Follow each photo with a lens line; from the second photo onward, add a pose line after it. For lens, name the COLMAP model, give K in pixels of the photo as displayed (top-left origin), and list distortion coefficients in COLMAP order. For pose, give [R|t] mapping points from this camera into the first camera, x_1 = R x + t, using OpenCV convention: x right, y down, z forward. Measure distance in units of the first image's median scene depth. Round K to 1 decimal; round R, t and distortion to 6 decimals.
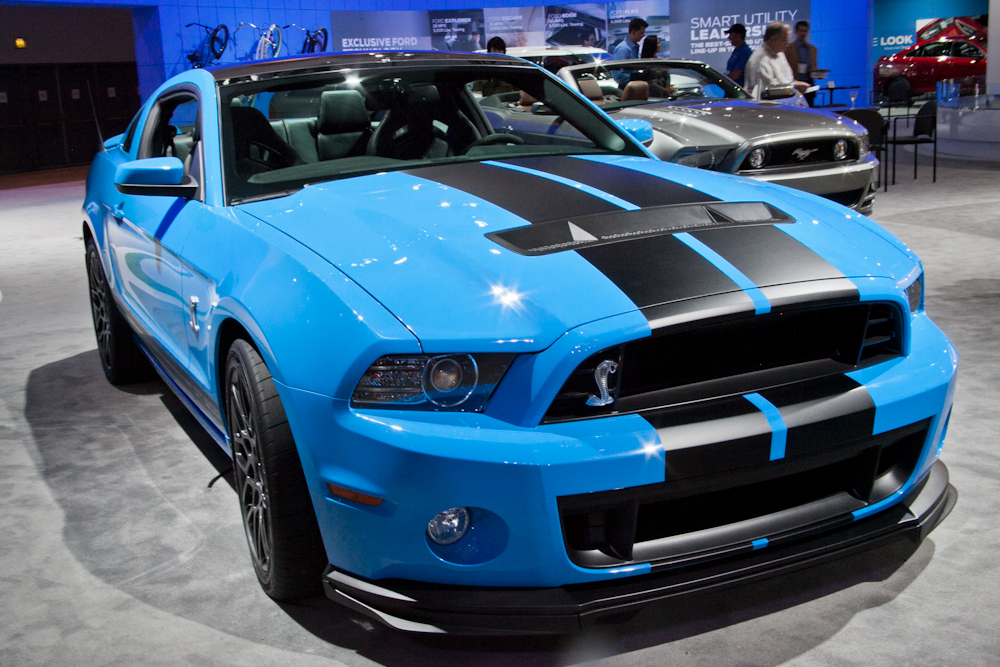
lens RADIAL K [[1202.9, 0, 500.0], [0, 1202.9, 333.5], [0, 0, 1]] dist [0.031191, 0.034676]
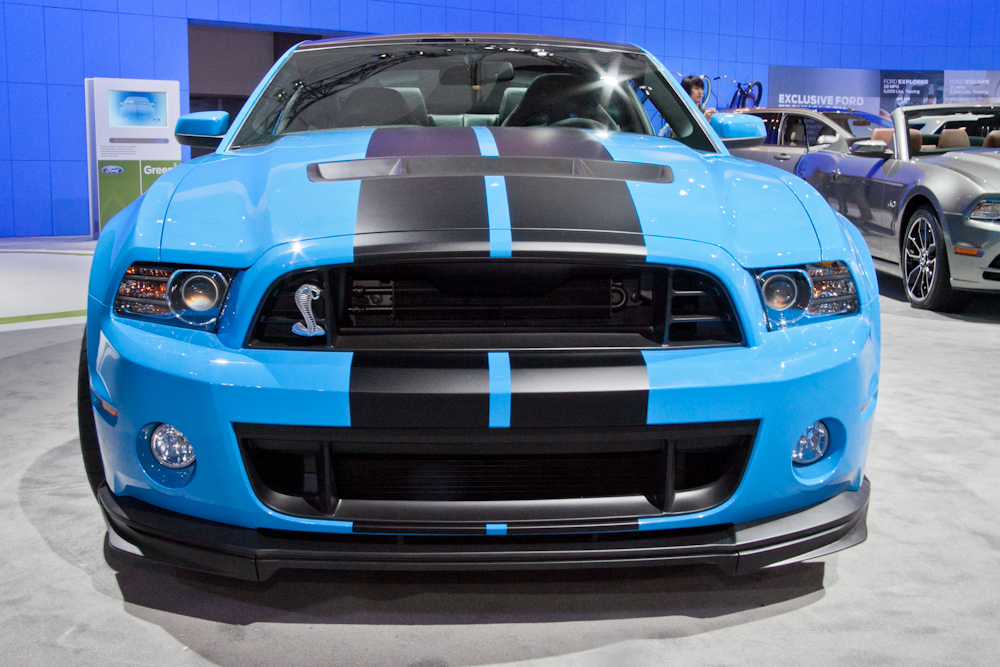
lens RADIAL K [[1256.9, 0, 500.0], [0, 1256.9, 333.5], [0, 0, 1]] dist [-0.109304, 0.339171]
pose [[0.924385, 0.112579, -0.364471, 0.503497], [-0.133564, 0.990497, -0.032802, 0.062378], [0.357315, 0.079002, 0.930637, 0.152025]]
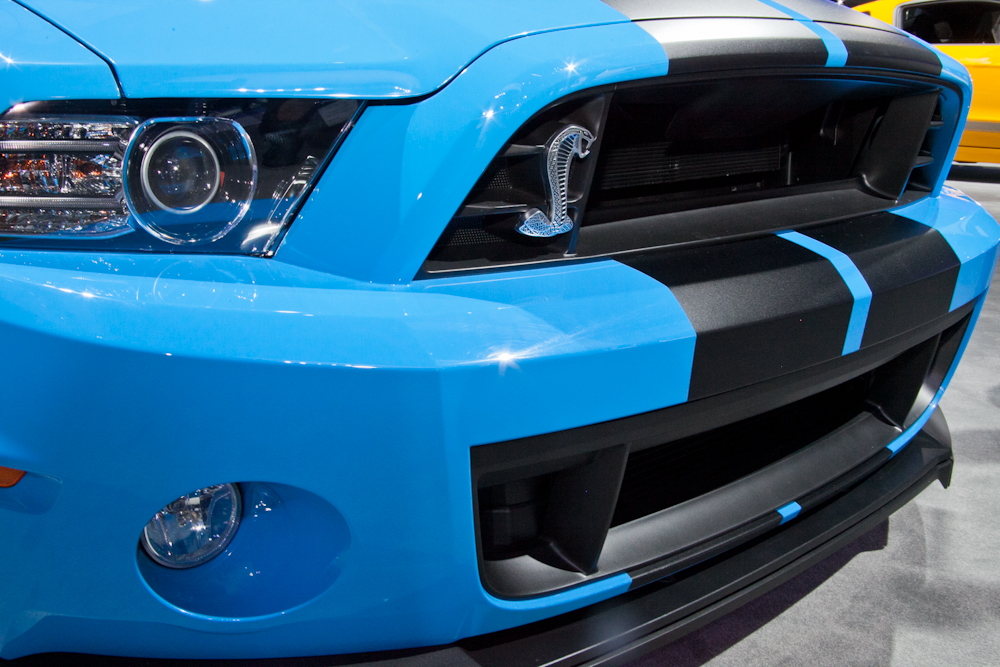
lens RADIAL K [[1059.8, 0, 500.0], [0, 1059.8, 333.5], [0, 0, 1]] dist [-0.006039, -0.003332]
pose [[0.969025, -0.010864, 0.246724, -0.026848], [-0.002283, 0.998595, 0.052939, 0.067425], [-0.246953, -0.051863, 0.967639, 0.560060]]
